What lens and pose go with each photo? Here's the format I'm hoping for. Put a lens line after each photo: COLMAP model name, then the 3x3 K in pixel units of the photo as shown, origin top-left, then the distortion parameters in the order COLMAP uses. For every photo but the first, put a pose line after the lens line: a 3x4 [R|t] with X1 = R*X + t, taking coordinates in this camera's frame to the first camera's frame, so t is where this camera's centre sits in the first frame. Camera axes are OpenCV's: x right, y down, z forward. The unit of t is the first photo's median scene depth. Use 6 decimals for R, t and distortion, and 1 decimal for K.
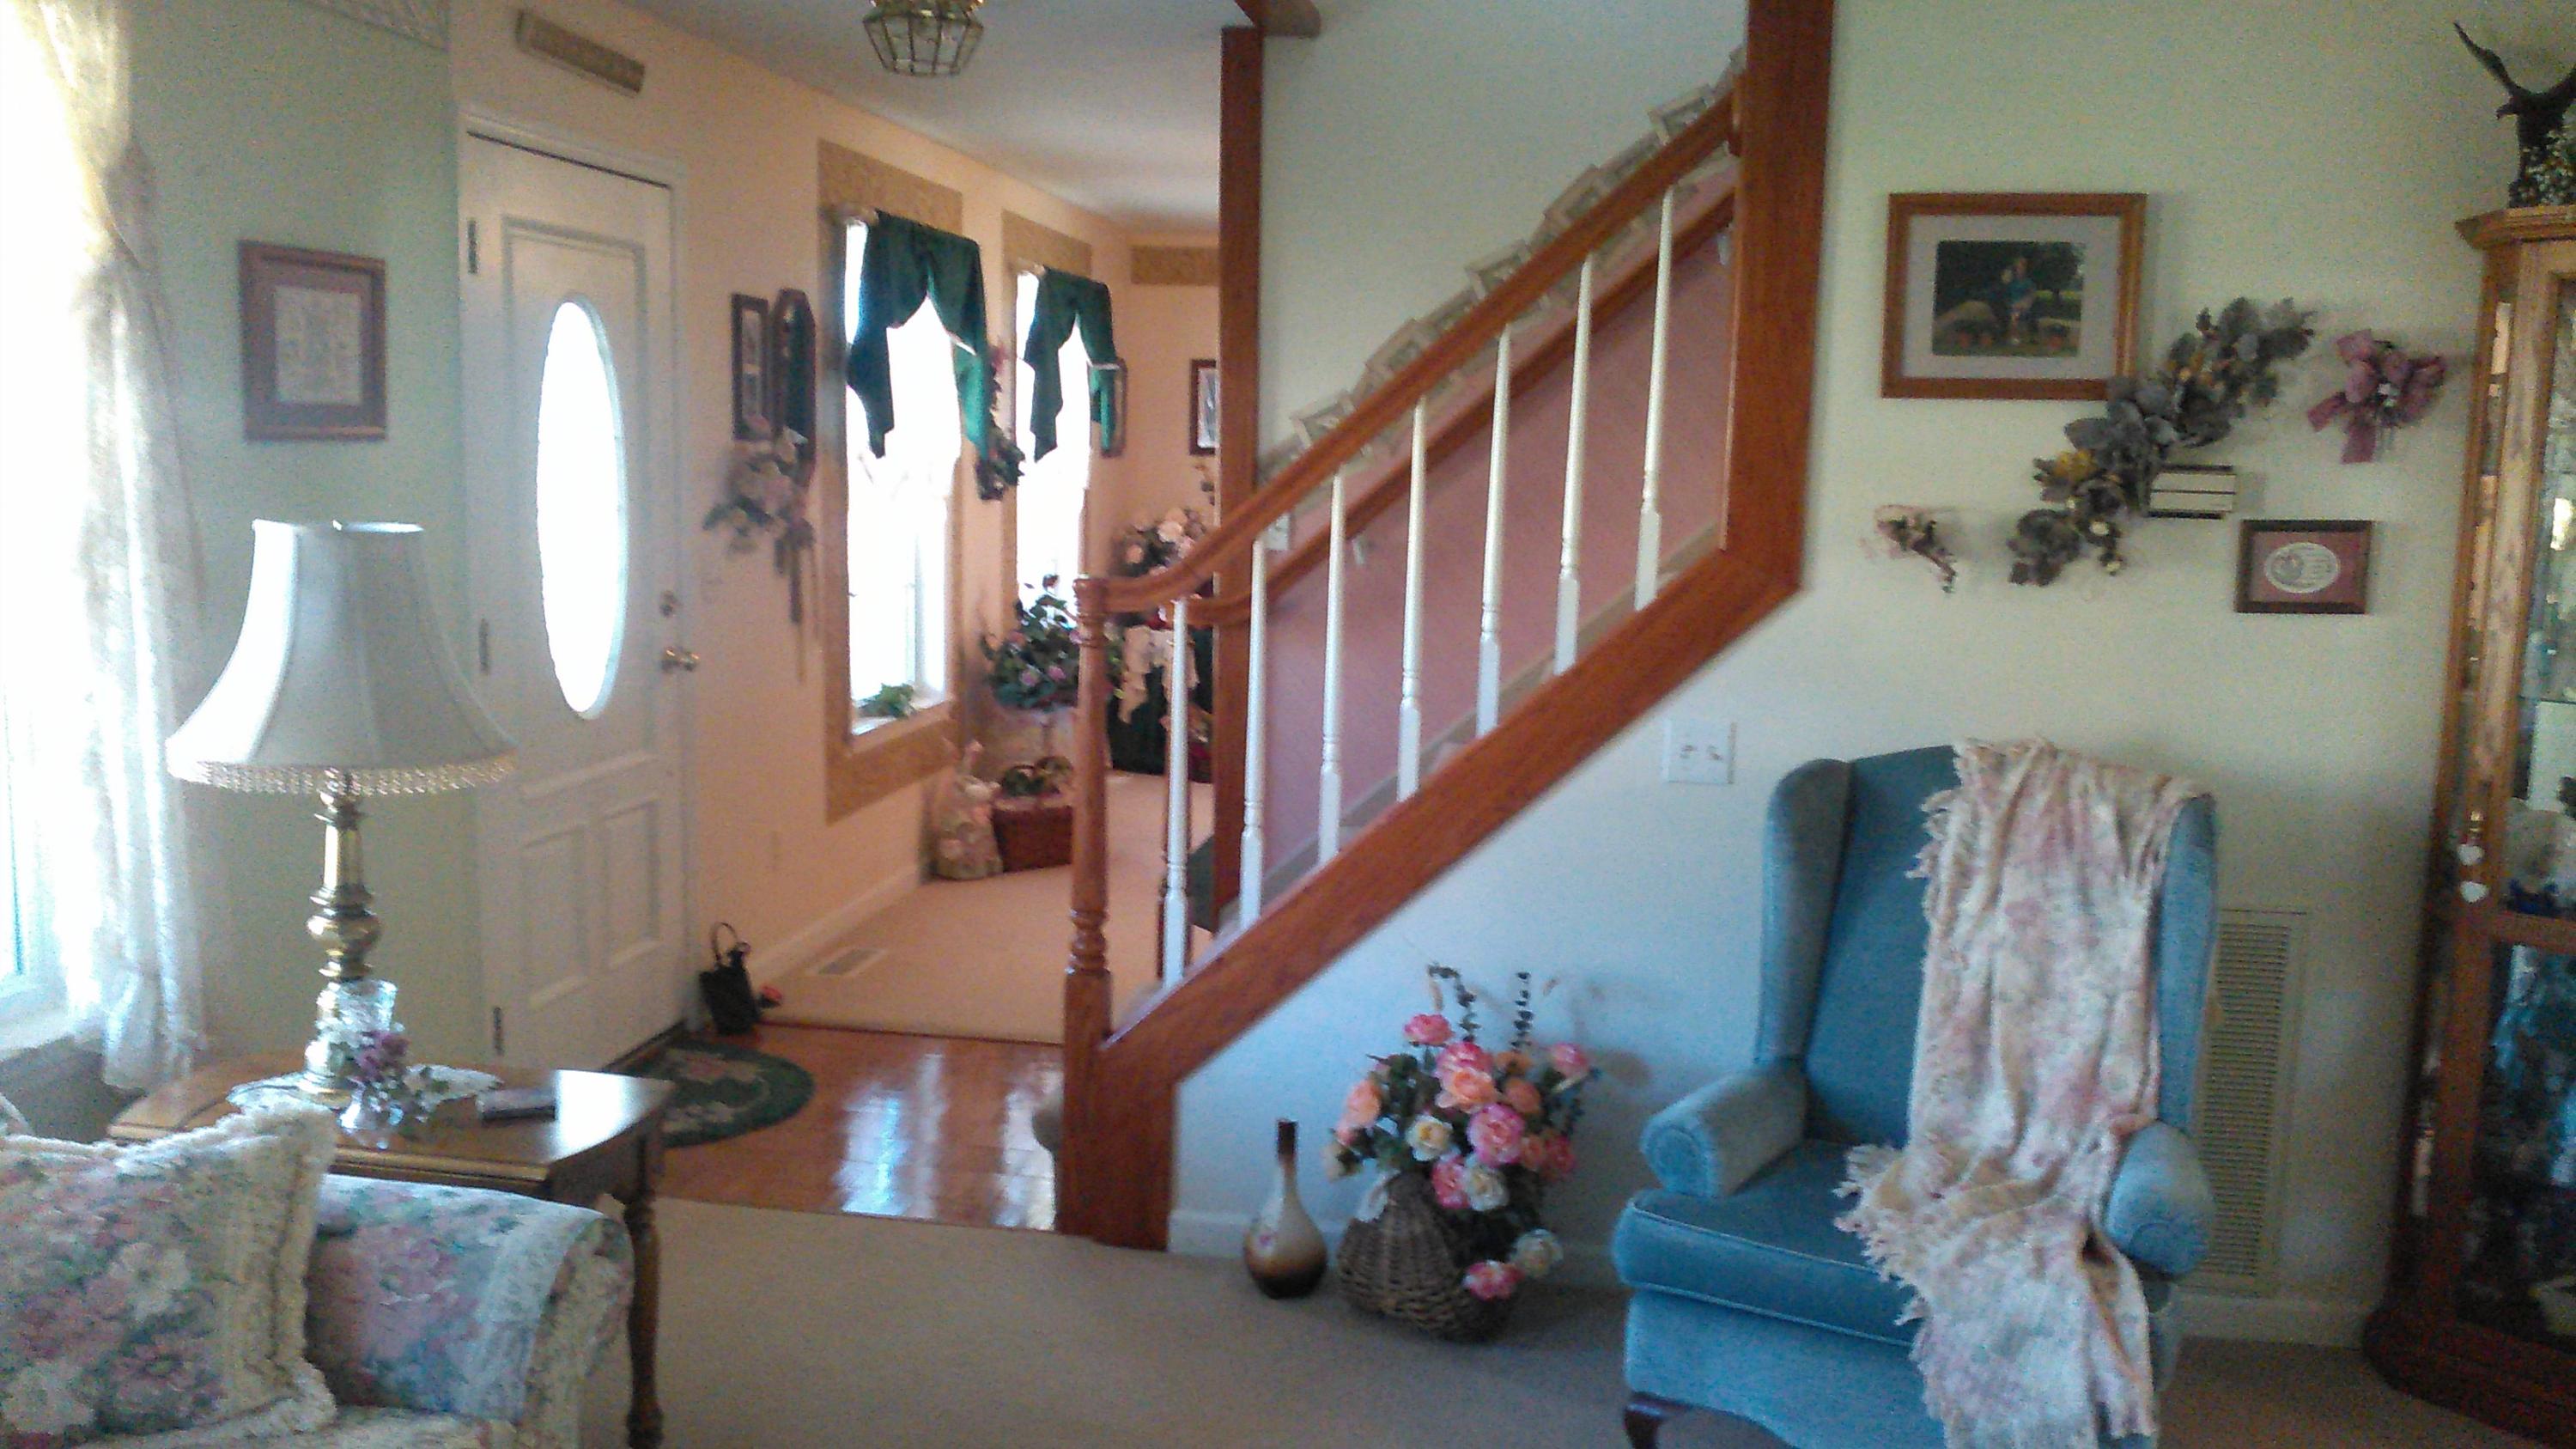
lens RADIAL K [[2135.2, 0, 1288.0], [0, 2135.2, 724.5], [0, 0, 1]] dist [-0.009459, -0.002251]
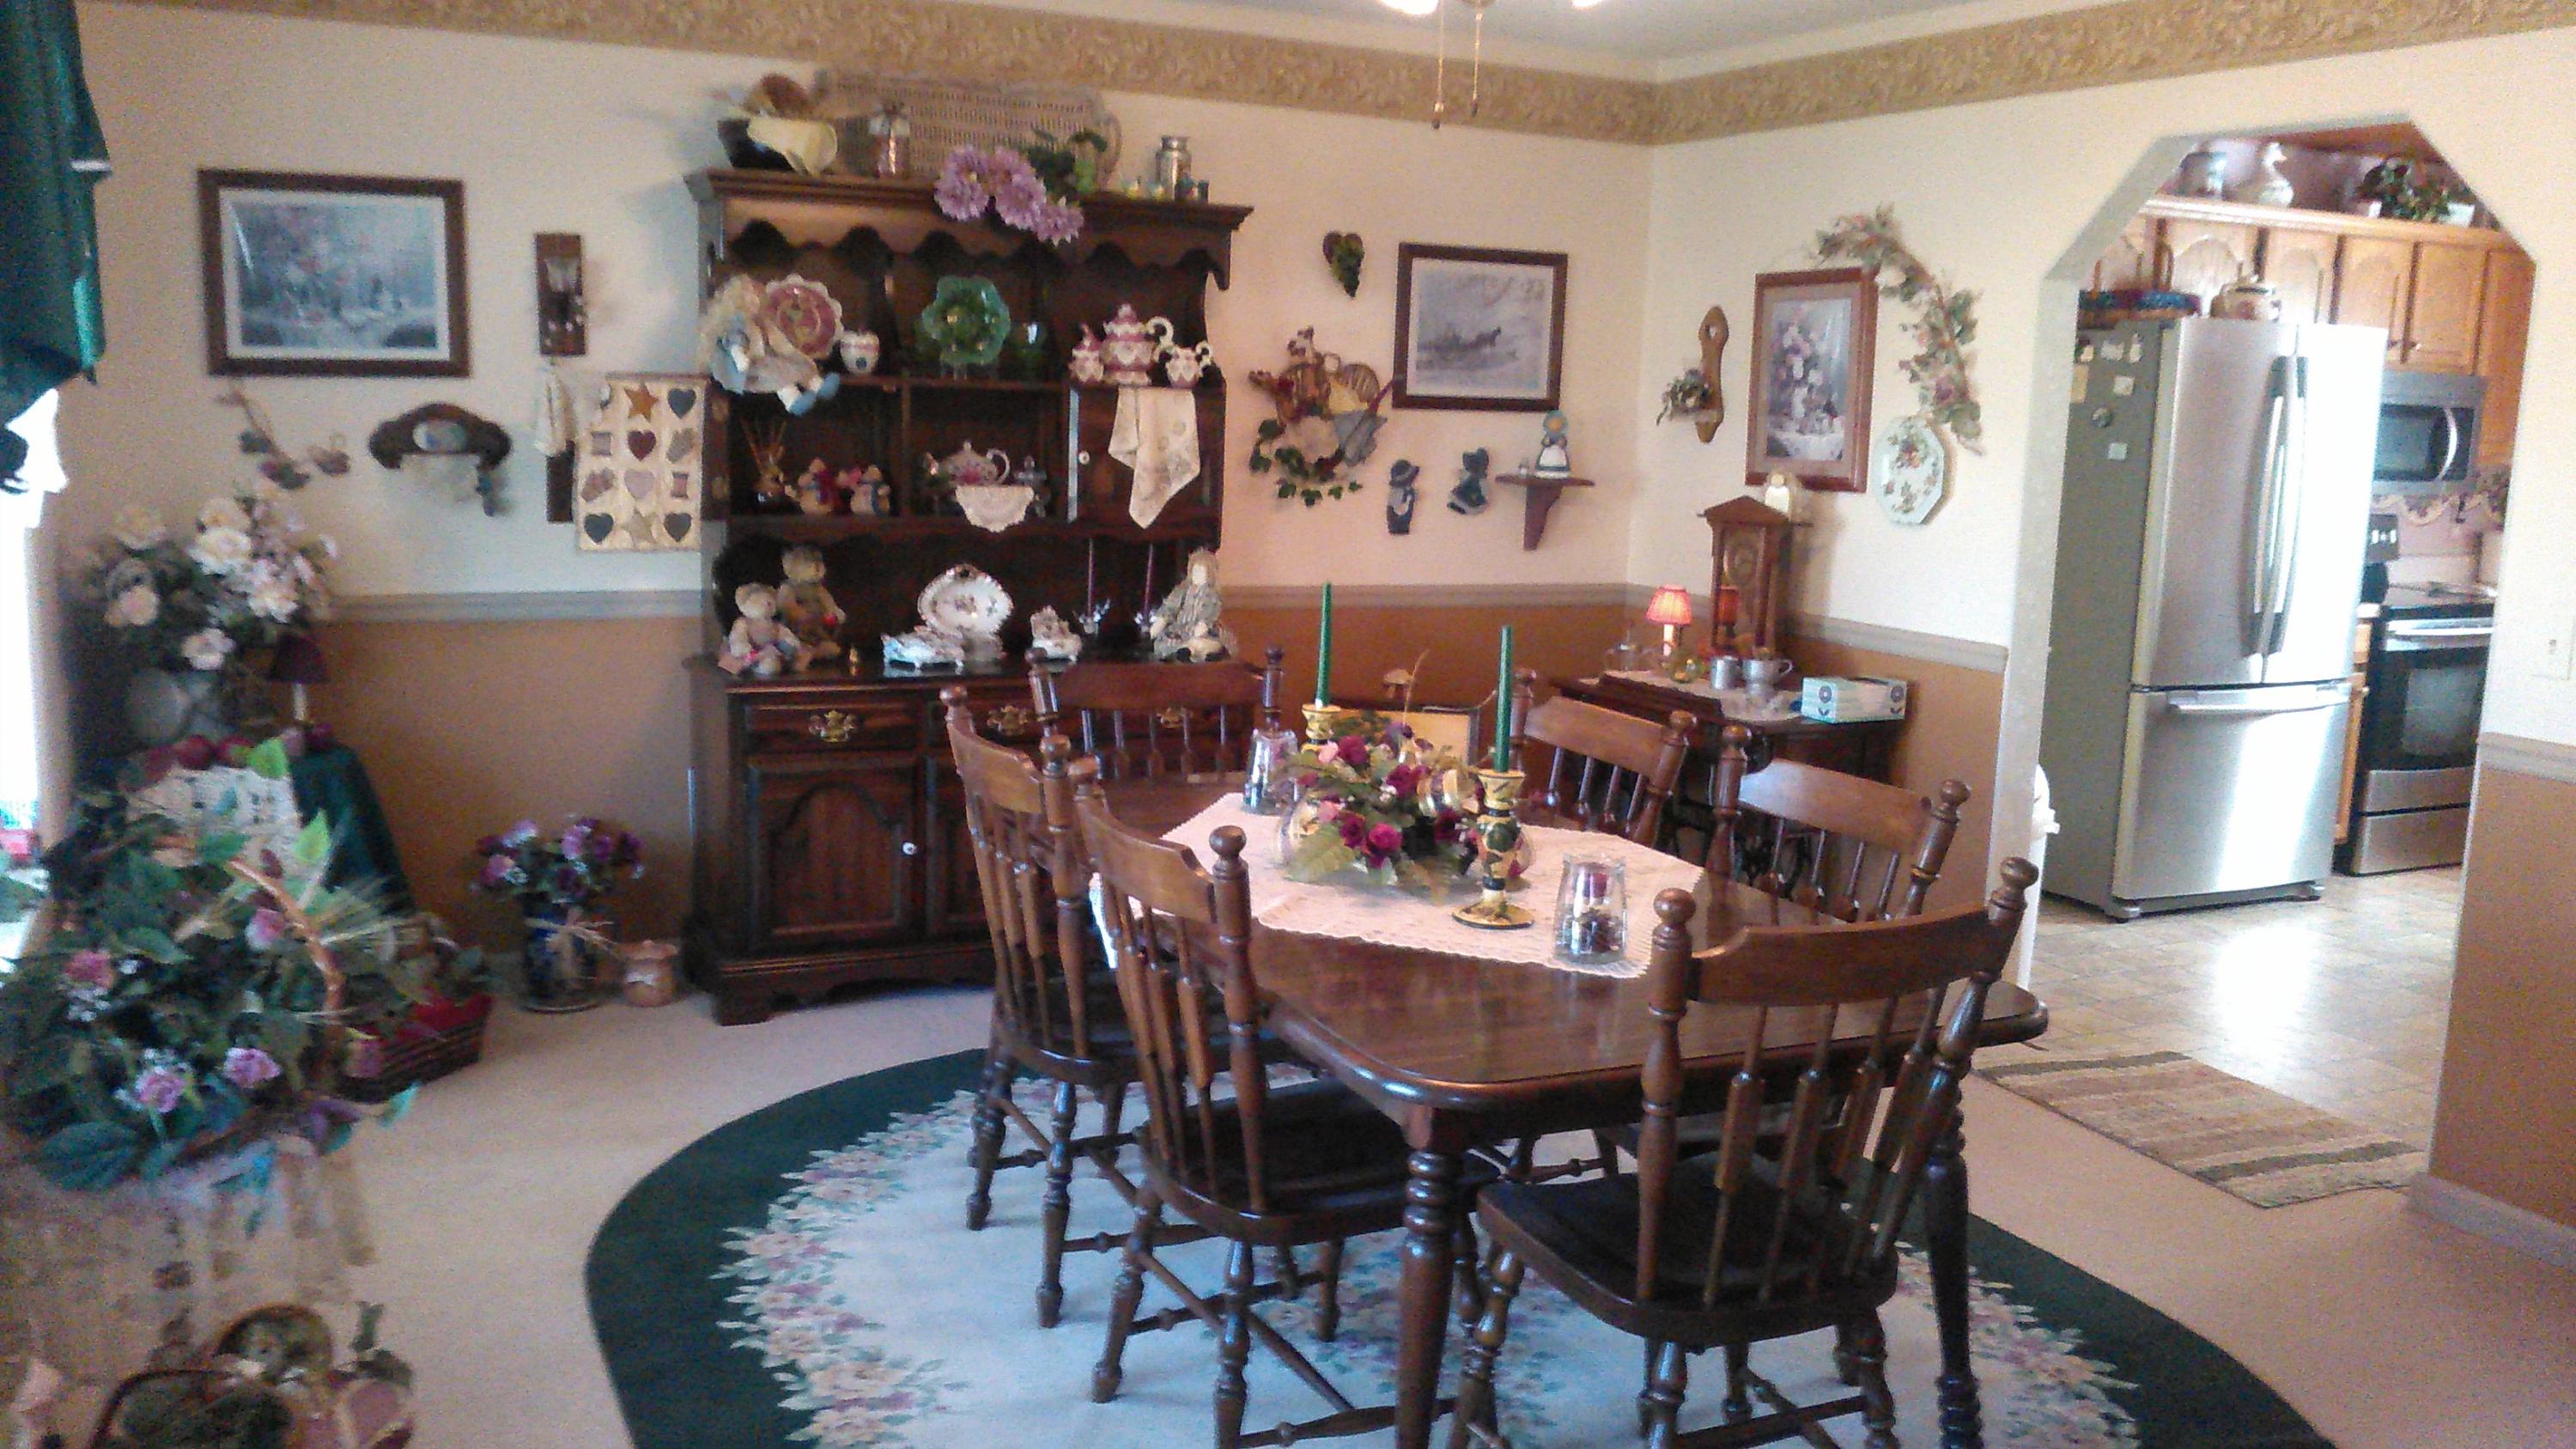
lens RADIAL K [[2135.2, 0, 1288.0], [0, 2135.2, 724.5], [0, 0, 1]] dist [-0.009459, -0.002251]
pose [[0.824247, -0.081773, 0.560294, -0.137714], [0.054172, 0.996366, 0.065724, -0.079124], [-0.563632, -0.023821, 0.825682, 0.559688]]
